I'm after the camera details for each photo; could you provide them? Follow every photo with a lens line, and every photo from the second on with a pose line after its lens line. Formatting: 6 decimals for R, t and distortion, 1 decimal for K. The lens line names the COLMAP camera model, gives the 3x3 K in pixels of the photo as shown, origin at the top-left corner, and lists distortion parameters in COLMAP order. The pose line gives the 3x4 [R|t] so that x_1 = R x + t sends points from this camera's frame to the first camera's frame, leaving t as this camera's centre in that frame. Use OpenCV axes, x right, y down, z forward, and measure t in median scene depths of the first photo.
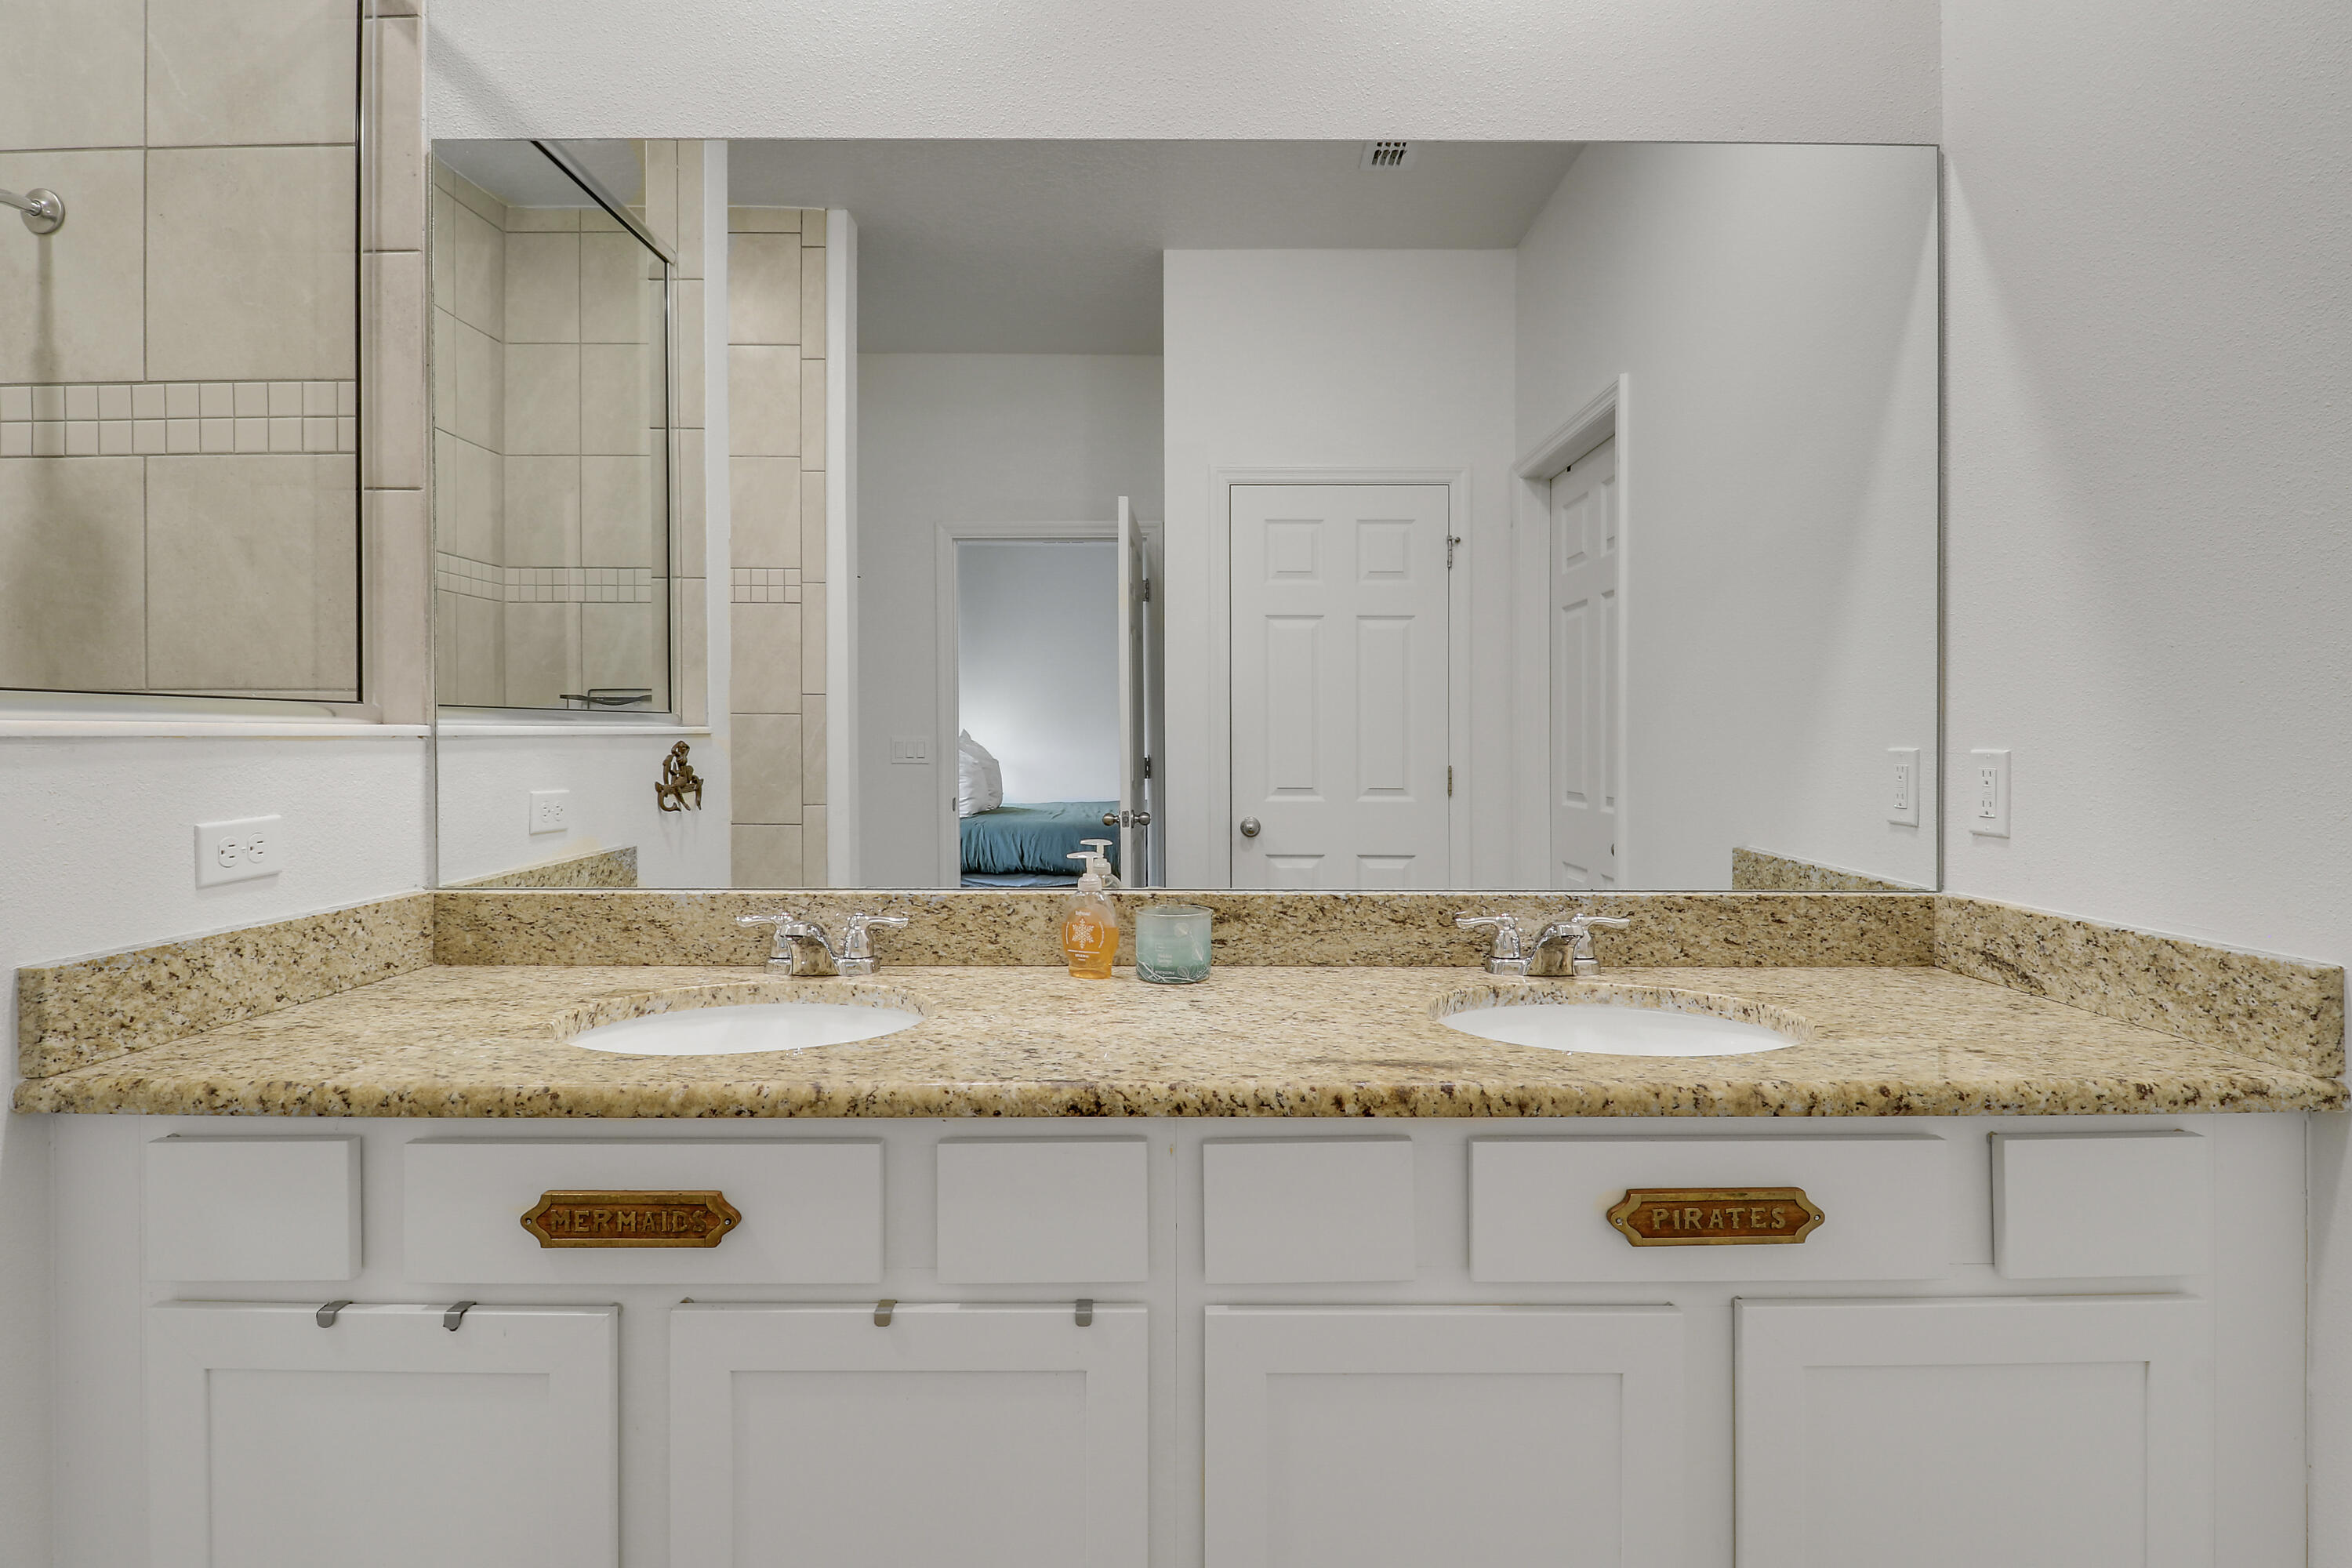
lens RADIAL K [[1114.4, 0, 1174.0], [0, 1114.4, 741.7], [0, 0, 1]] dist [0.000357, -0.009827]
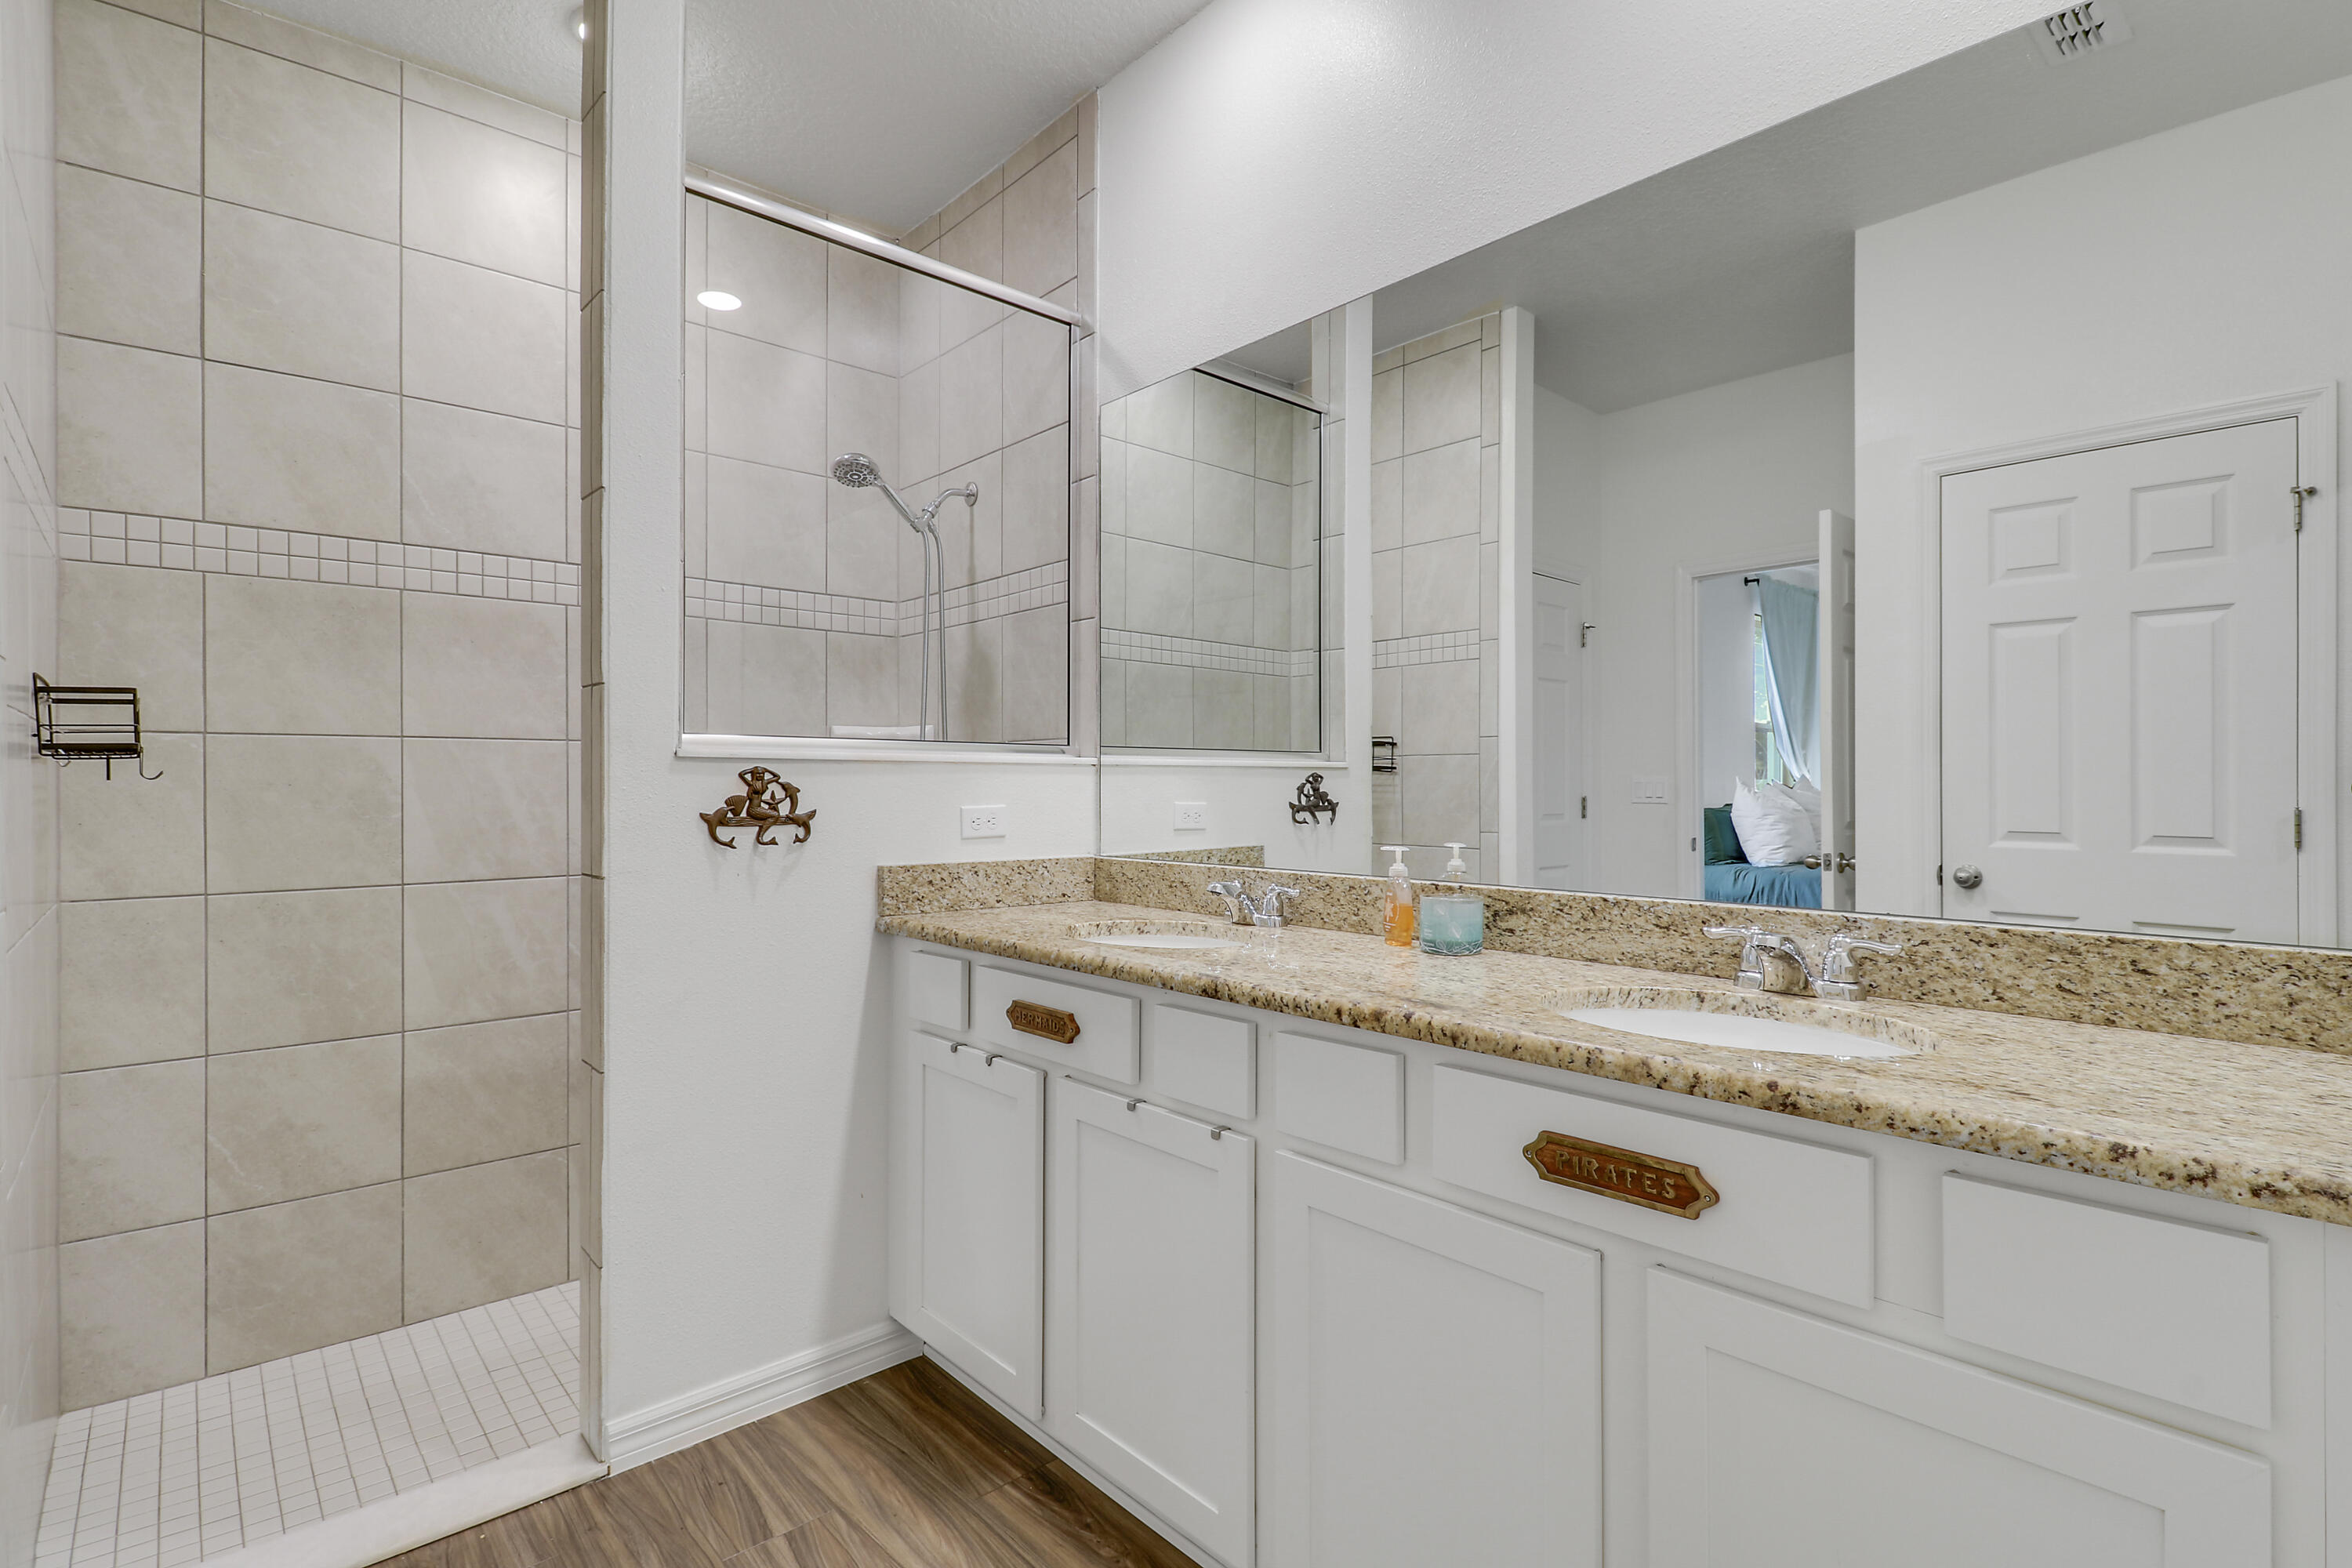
lens RADIAL K [[1114.4, 0, 1174.5], [0, 1114.4, 795.8], [0, 0, 1]] dist [0.000357, -0.009827]
pose [[0.665299, 0.004620, -0.746563, 0.672278], [-0.005744, 0.999983, 0.001069, 0.040470], [0.746555, 0.003577, 0.665314, -0.028678]]
